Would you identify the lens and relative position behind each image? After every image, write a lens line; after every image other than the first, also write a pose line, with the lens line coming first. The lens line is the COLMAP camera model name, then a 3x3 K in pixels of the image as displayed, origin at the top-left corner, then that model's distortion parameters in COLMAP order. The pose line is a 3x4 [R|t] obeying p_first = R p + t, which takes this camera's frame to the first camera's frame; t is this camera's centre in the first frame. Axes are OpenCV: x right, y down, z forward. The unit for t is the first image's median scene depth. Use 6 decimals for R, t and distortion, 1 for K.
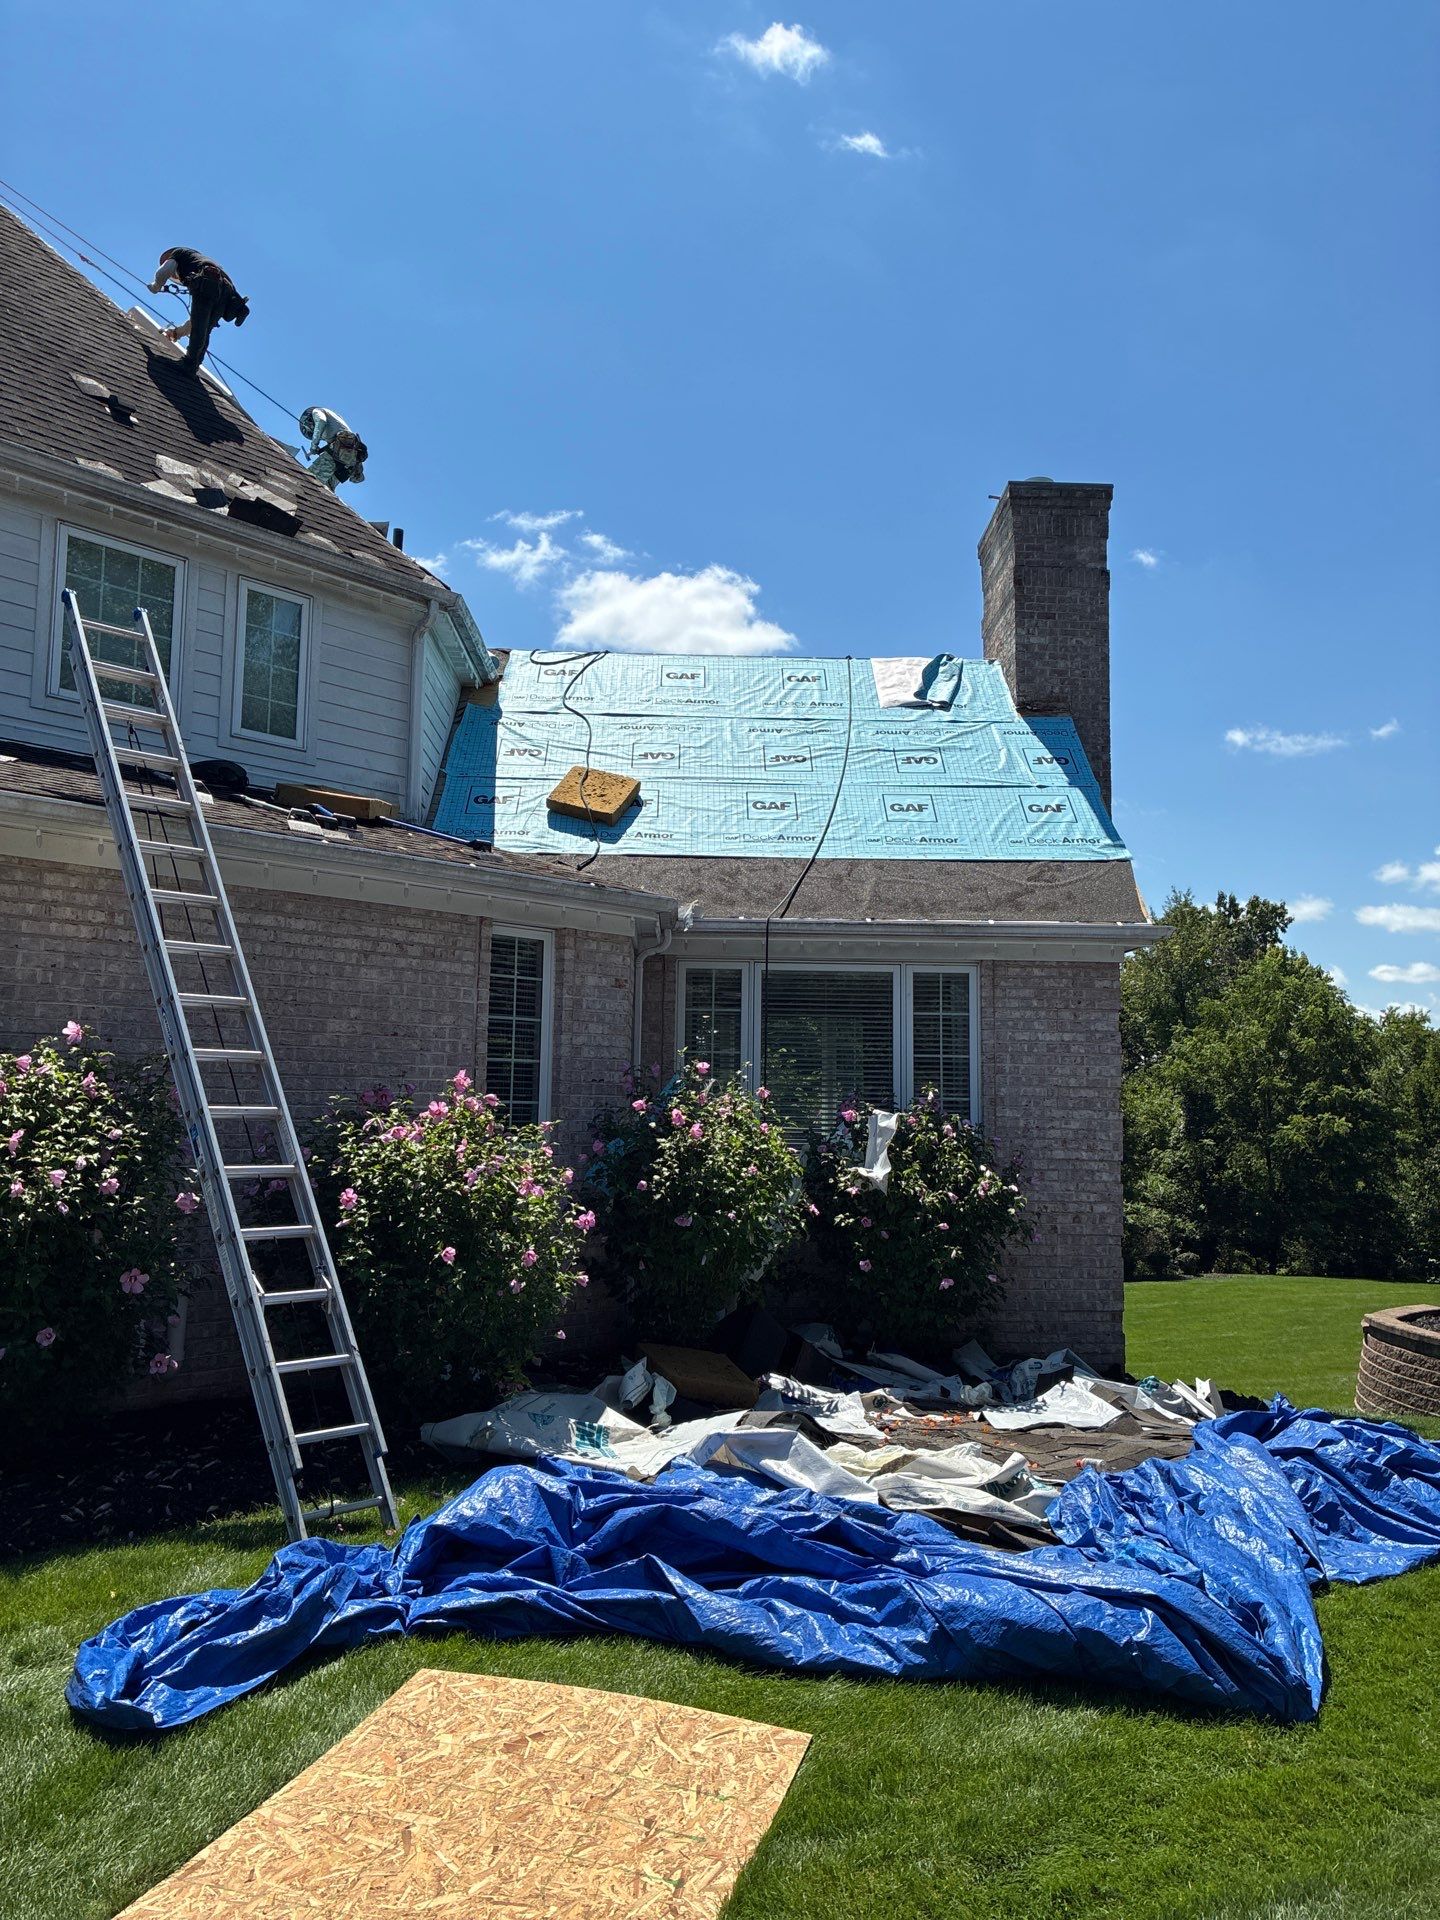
lens RADIAL K [[1408.7, 0, 720.0], [0, 1408.7, 918.7], [0, 0, 1]] dist [0.039176, -0.032609]
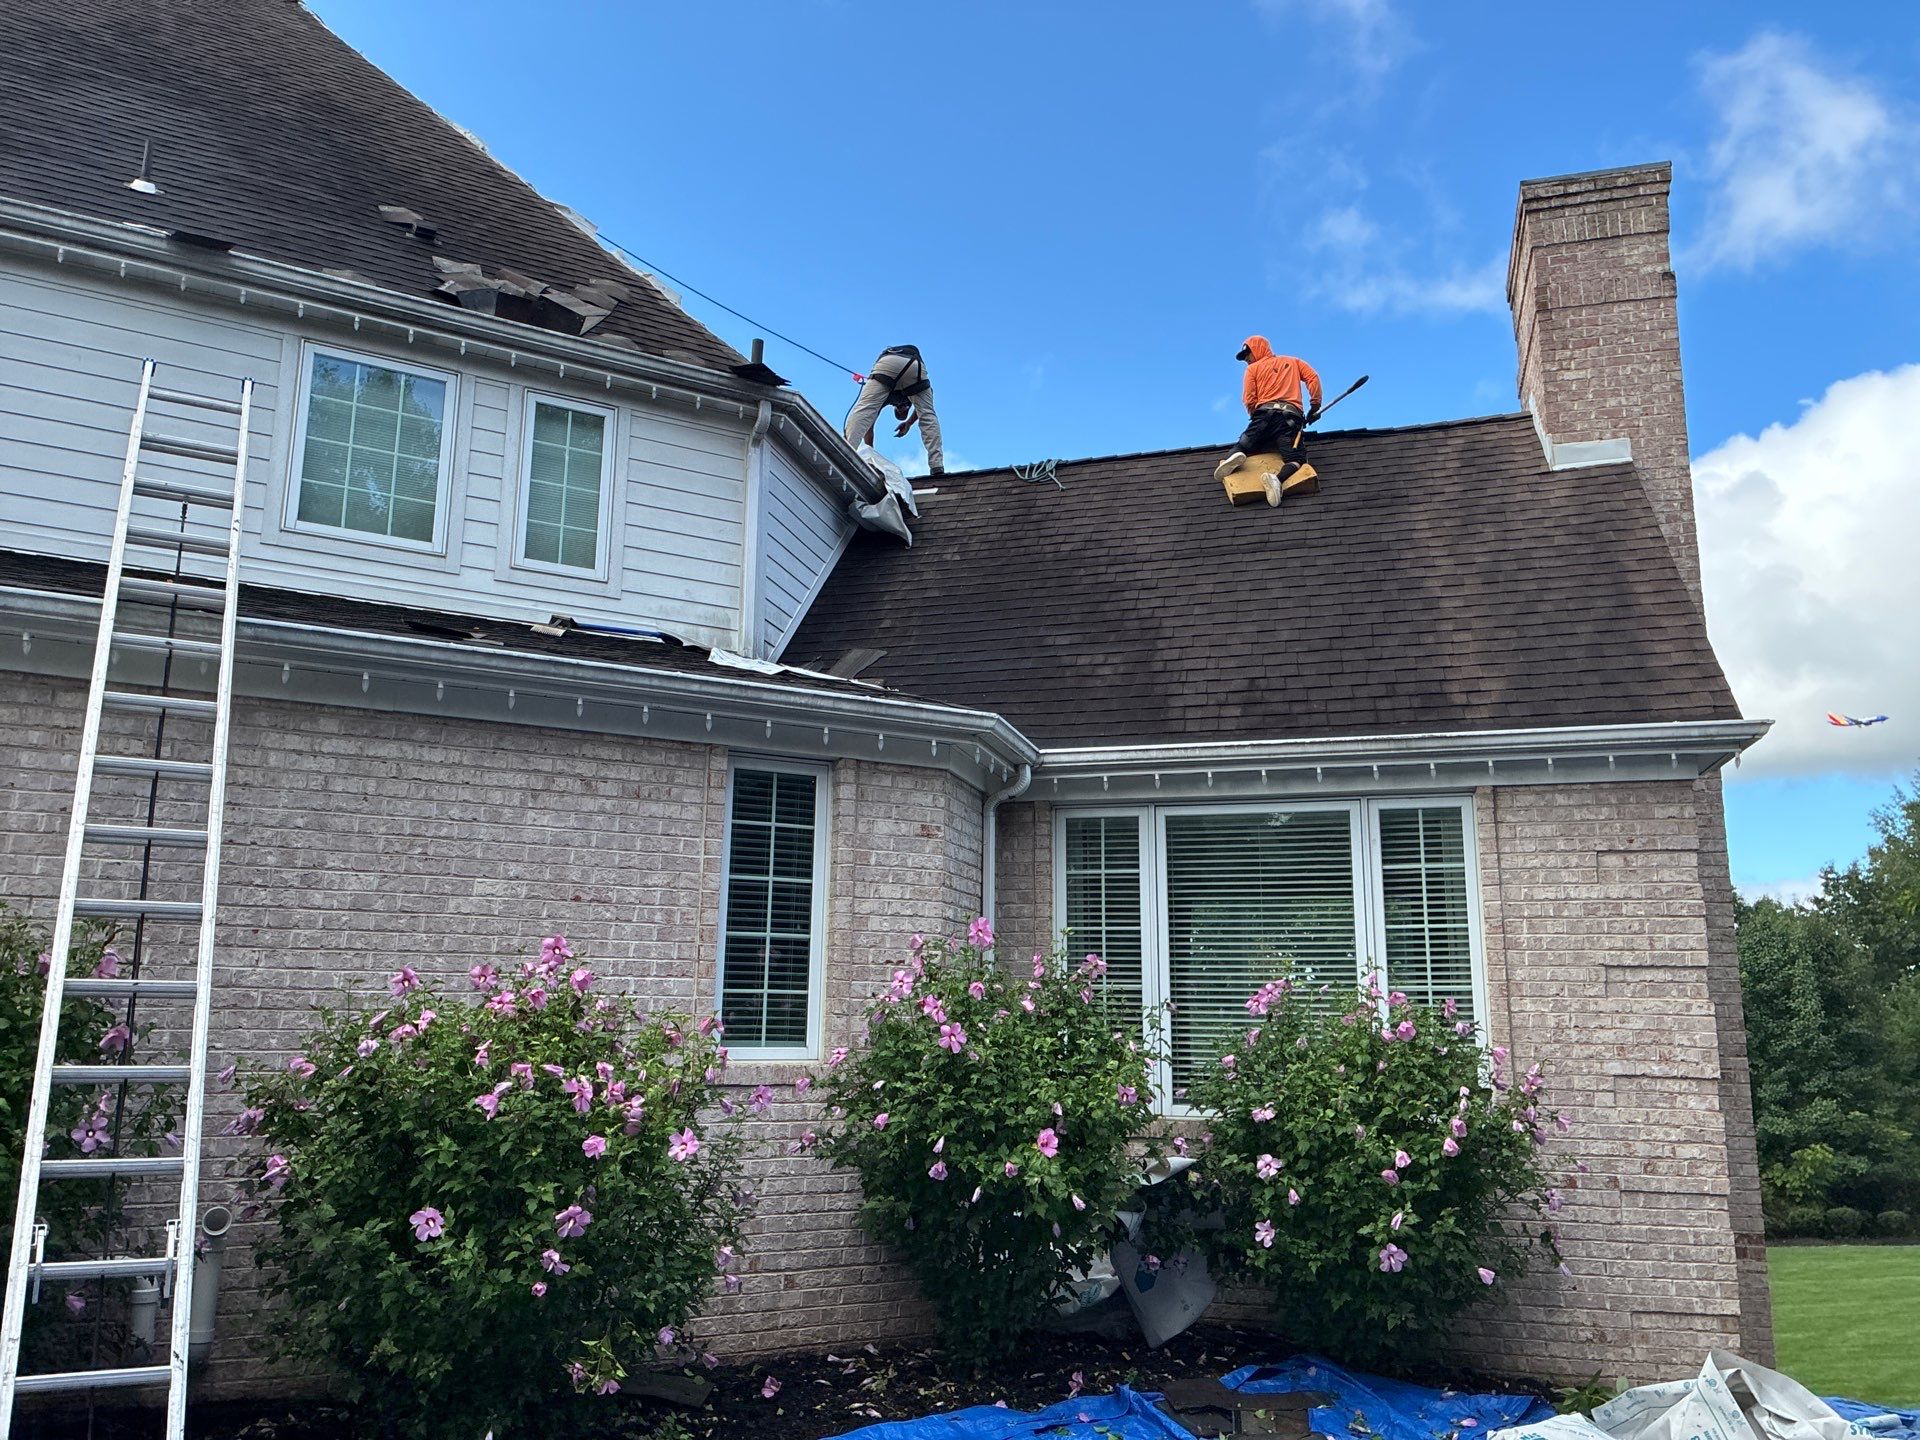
lens RADIAL K [[1410.8, 0, 980.9], [0, 1410.8, 716.1], [0, 0, 1]] dist [0.023214, 0.002385]
pose [[0.957556, -0.069360, -0.279779, 0.154805], [0.044043, 0.994427, -0.095790, 0.052940], [0.284864, 0.079402, 0.955274, 0.262617]]
